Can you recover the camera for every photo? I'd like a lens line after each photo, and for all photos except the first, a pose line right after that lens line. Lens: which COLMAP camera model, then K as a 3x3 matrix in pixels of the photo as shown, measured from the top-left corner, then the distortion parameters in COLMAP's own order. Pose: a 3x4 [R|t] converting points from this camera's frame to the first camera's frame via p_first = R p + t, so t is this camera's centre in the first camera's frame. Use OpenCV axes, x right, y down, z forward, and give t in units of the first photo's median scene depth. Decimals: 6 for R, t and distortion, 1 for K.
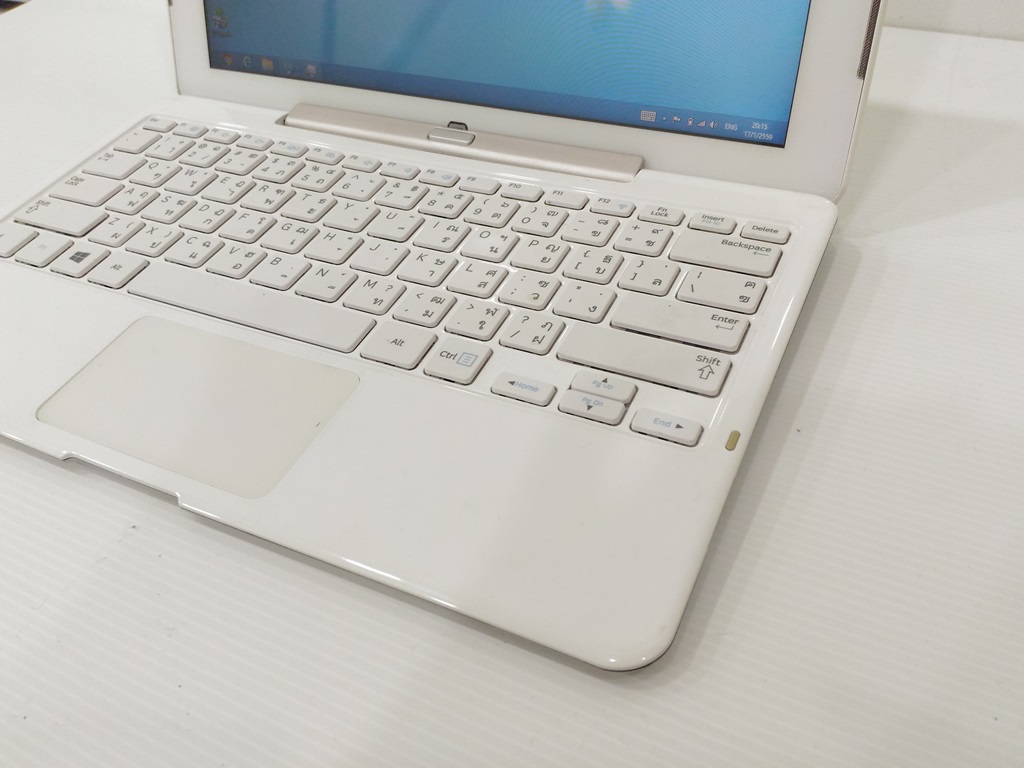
lens RADIAL K [[860.7, 0, 514.9], [0, 860.7, 387.7], [0, 0, 1]] dist [0.176455, -0.296499]
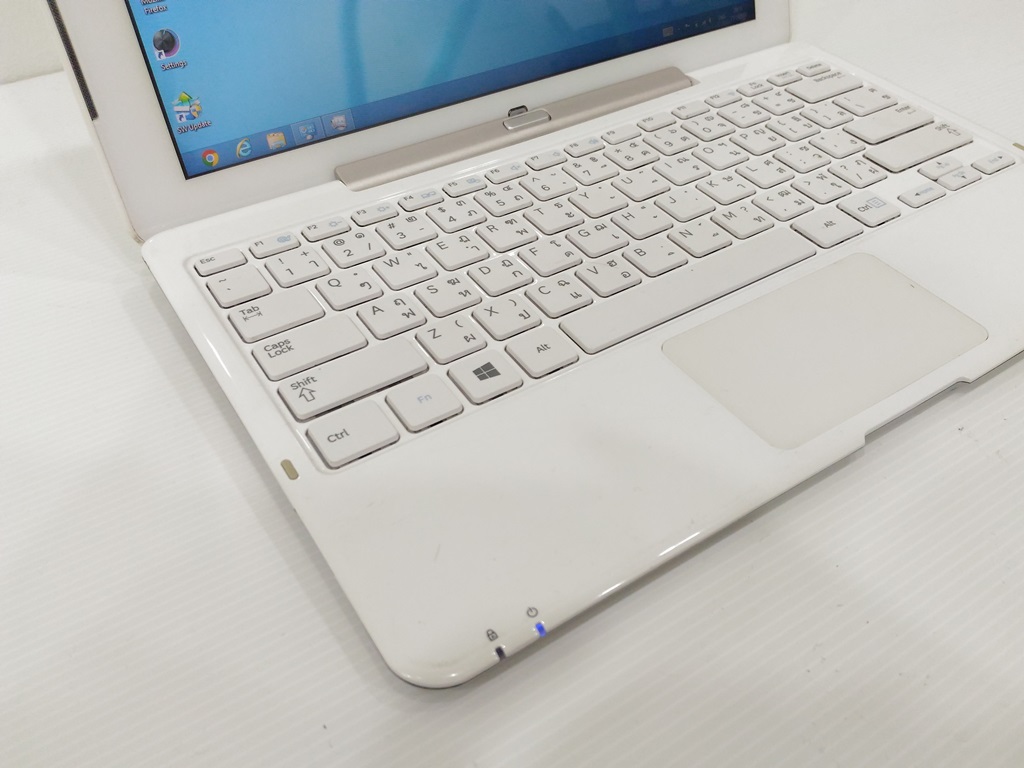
lens RADIAL K [[860.7, 0, 514.9], [0, 860.7, 387.7], [0, 0, 1]] dist [0.176455, -0.296499]
pose [[0.495090, -0.517070, 0.698230, -0.944879], [0.550474, 0.808433, 0.208358, -0.260763], [-0.672208, 0.281202, 0.684881, 0.422776]]
